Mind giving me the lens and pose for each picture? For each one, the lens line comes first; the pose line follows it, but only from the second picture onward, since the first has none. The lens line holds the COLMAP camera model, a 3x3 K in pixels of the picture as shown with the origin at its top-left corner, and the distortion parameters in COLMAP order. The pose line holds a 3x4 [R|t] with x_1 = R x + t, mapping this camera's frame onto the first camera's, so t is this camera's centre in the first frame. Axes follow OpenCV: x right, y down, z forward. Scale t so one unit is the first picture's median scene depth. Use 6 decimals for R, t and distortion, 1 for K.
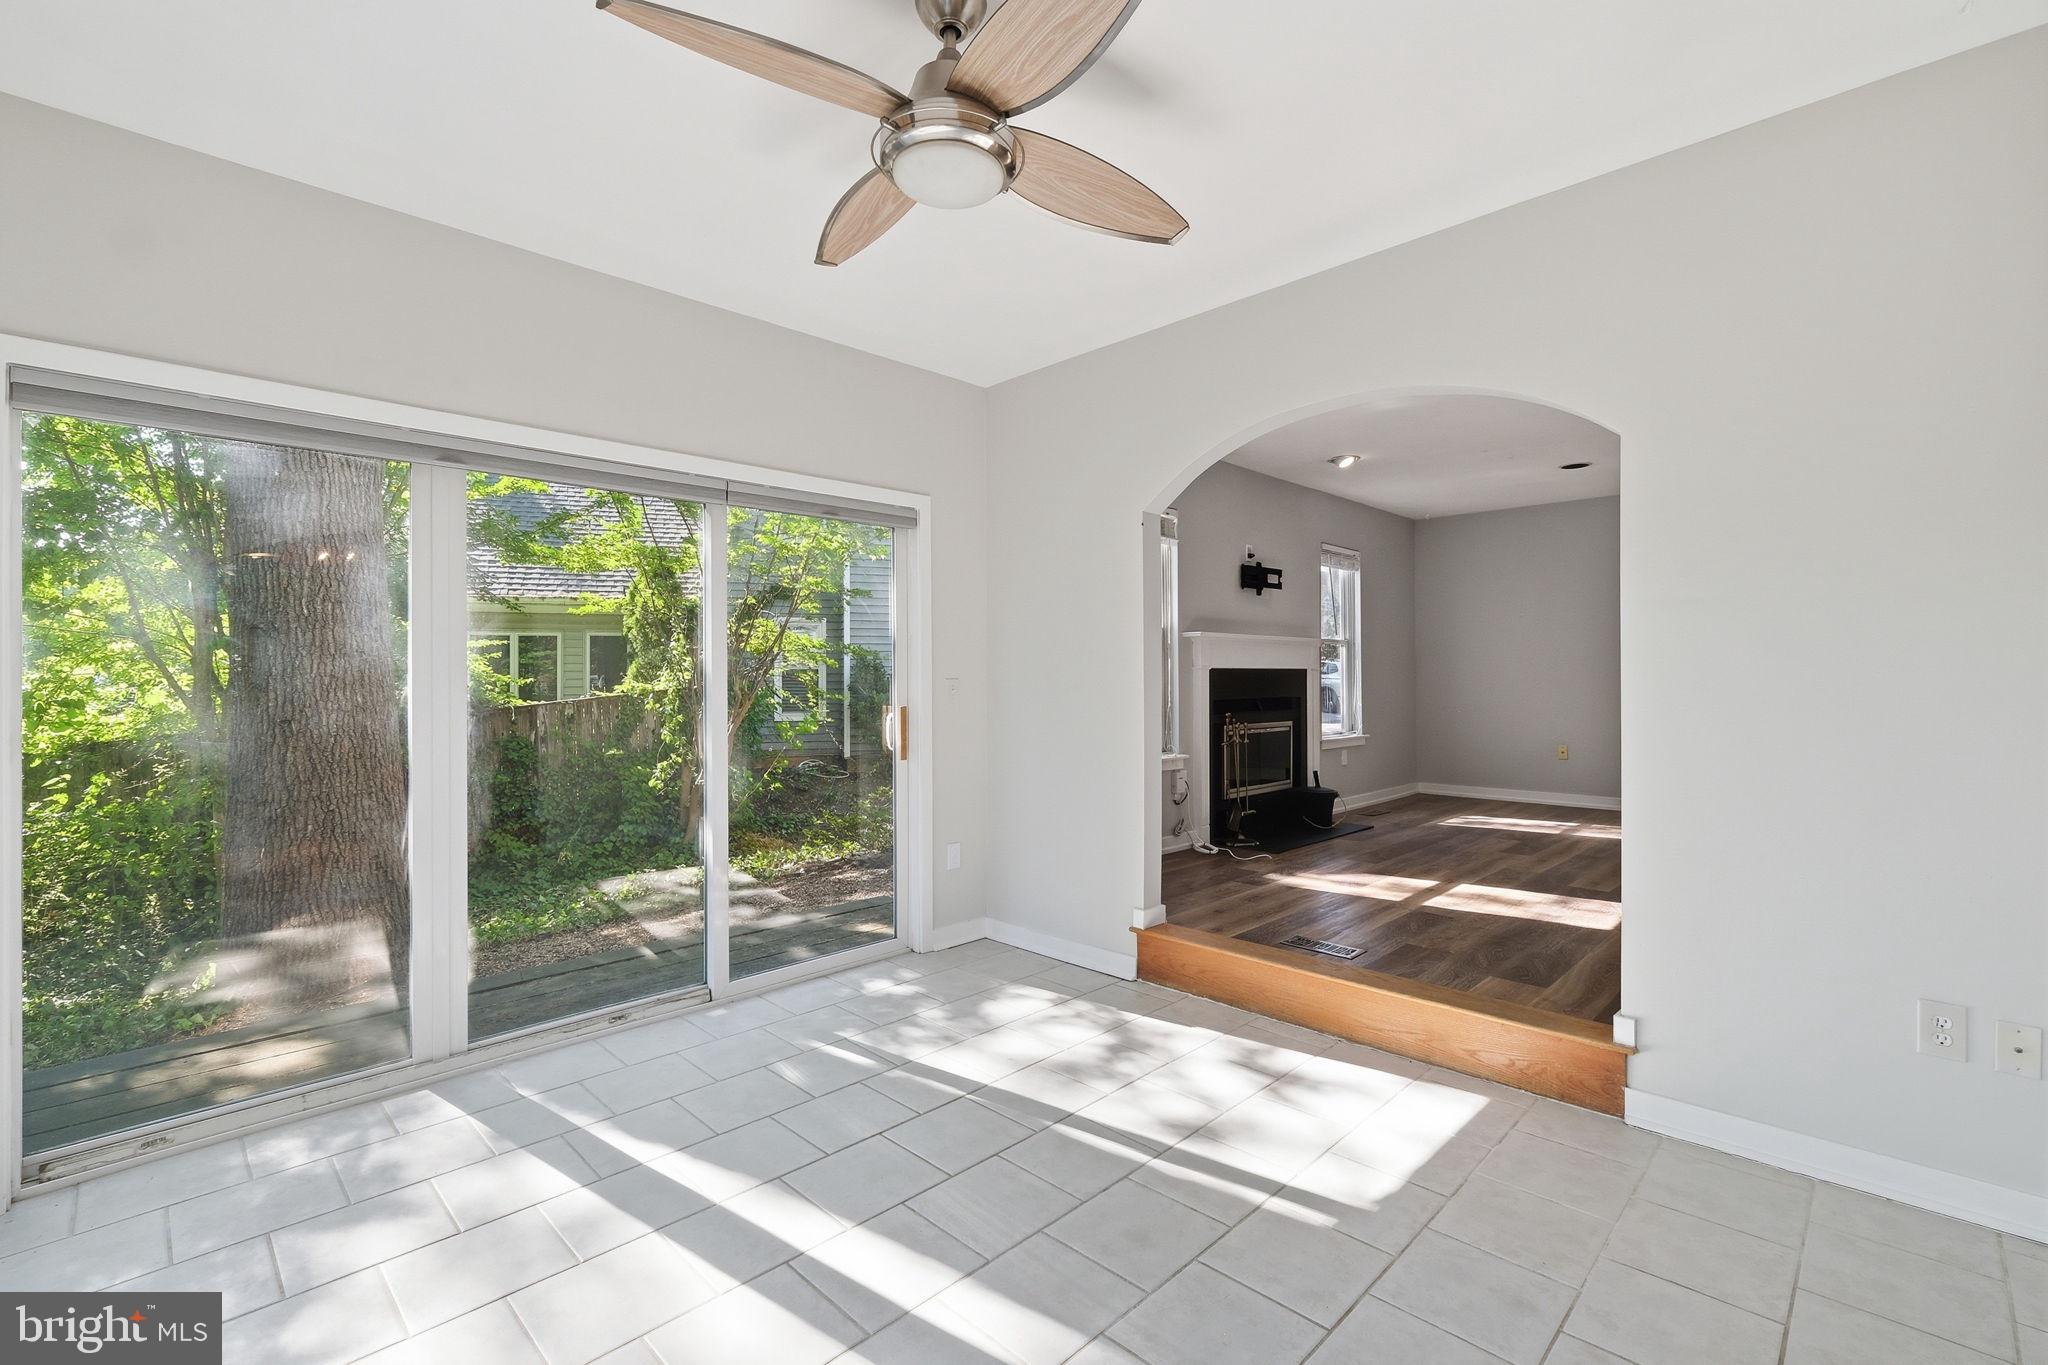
lens RADIAL K [[896.6, 0, 1025.1], [0, 896.6, 679.4], [0, 0, 1]] dist [0.012428, 0.000033]
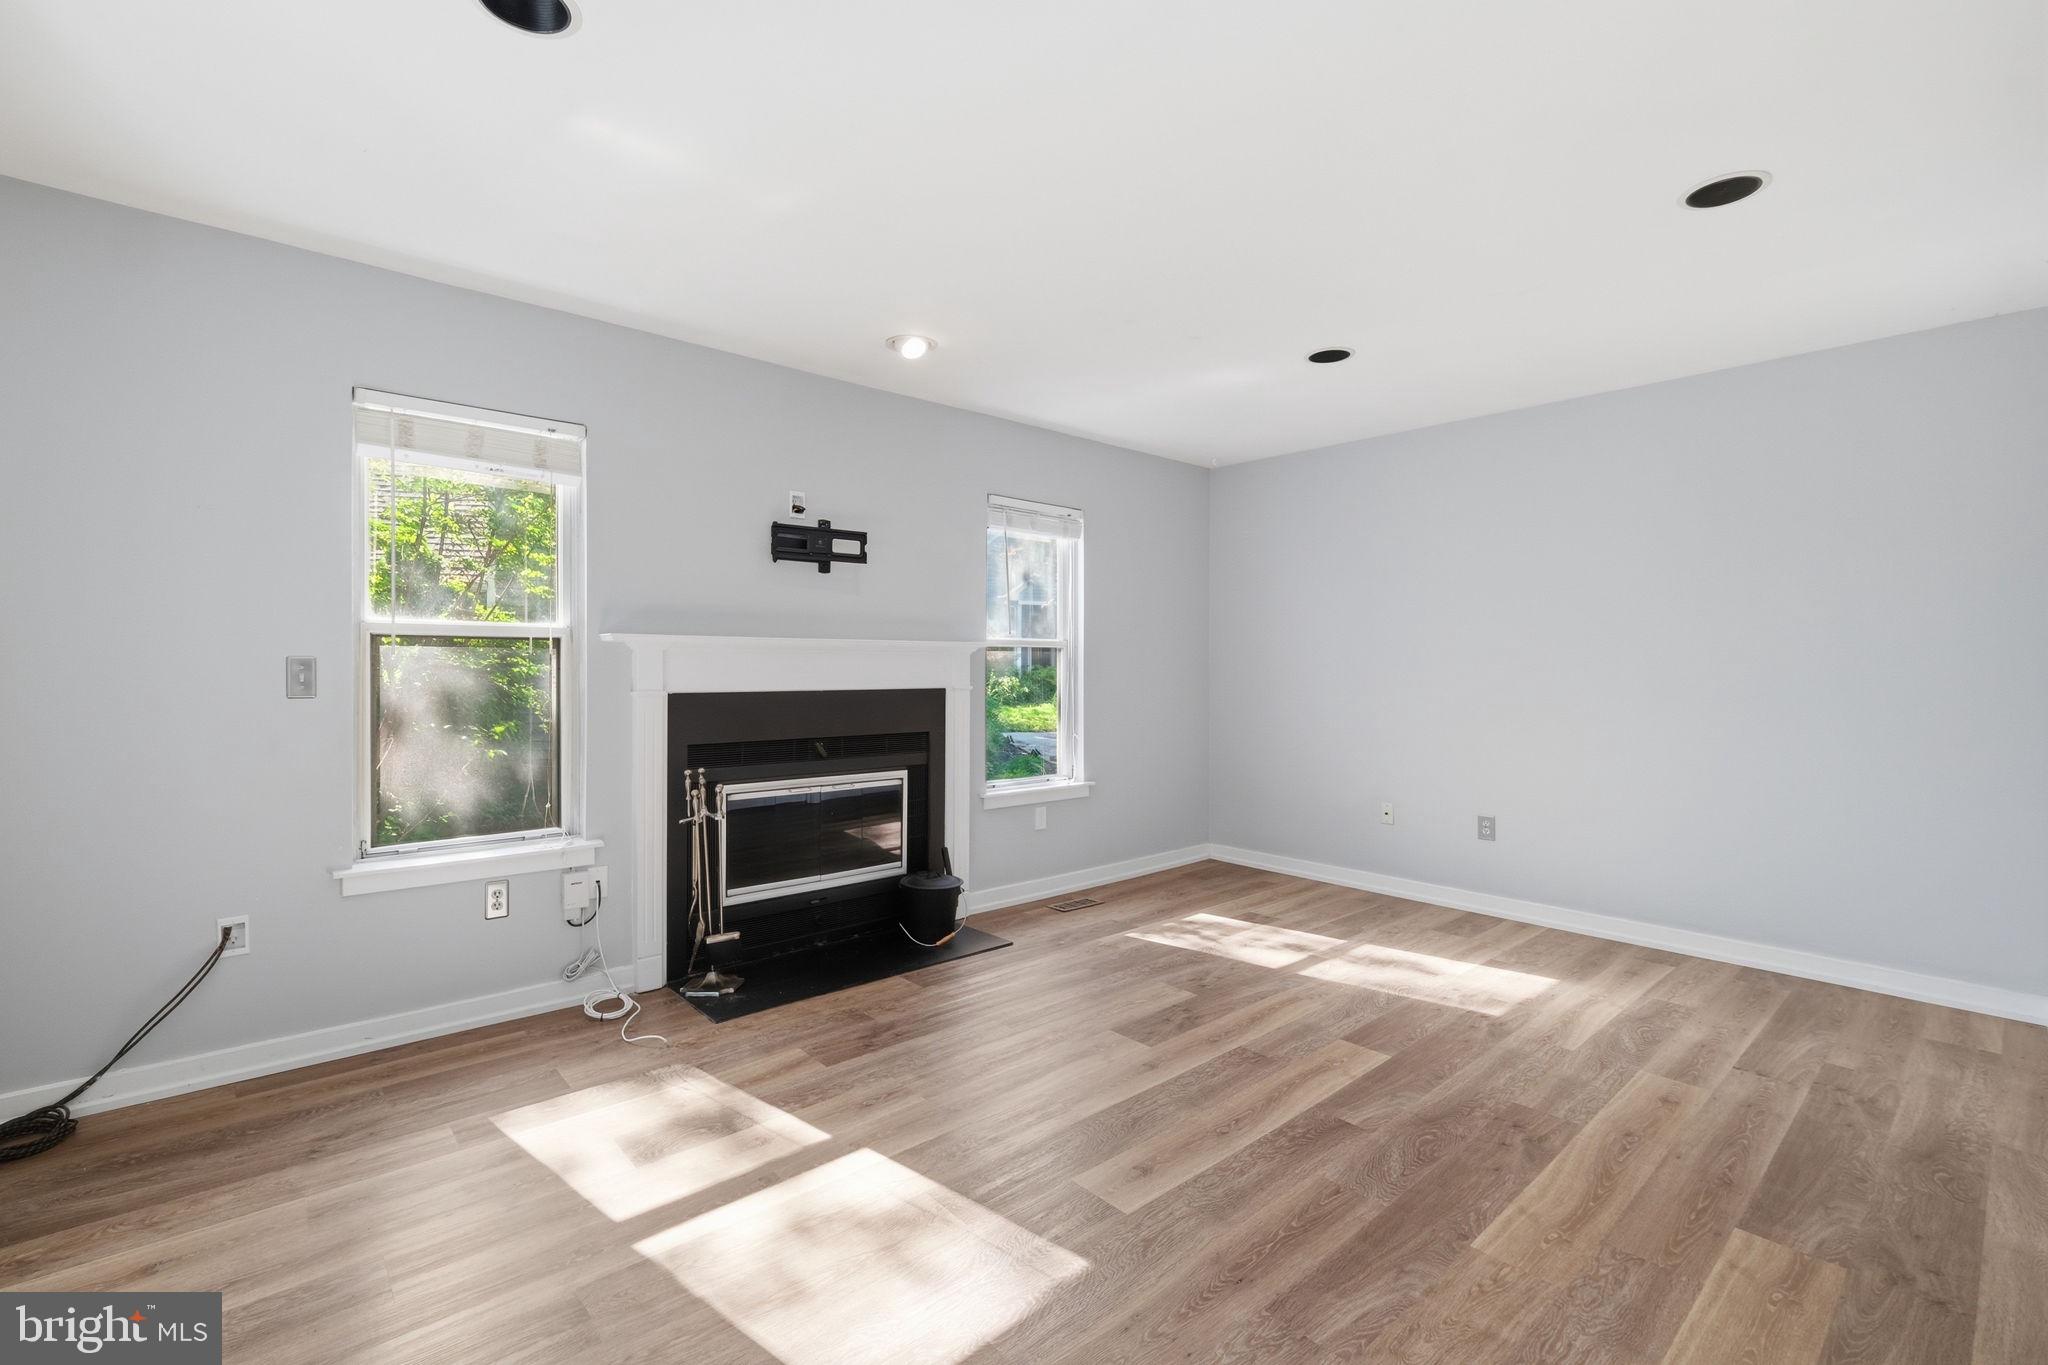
lens RADIAL K [[896.6, 0, 1020.2], [0, 896.6, 681.7], [0, 0, 1]] dist [0.012428, 0.000033]
pose [[0.997796, -0.002927, -0.066289, 0.438026], [0.003266, 0.999982, 0.005017, -0.020327], [0.066273, -0.005222, 0.997788, 0.382129]]
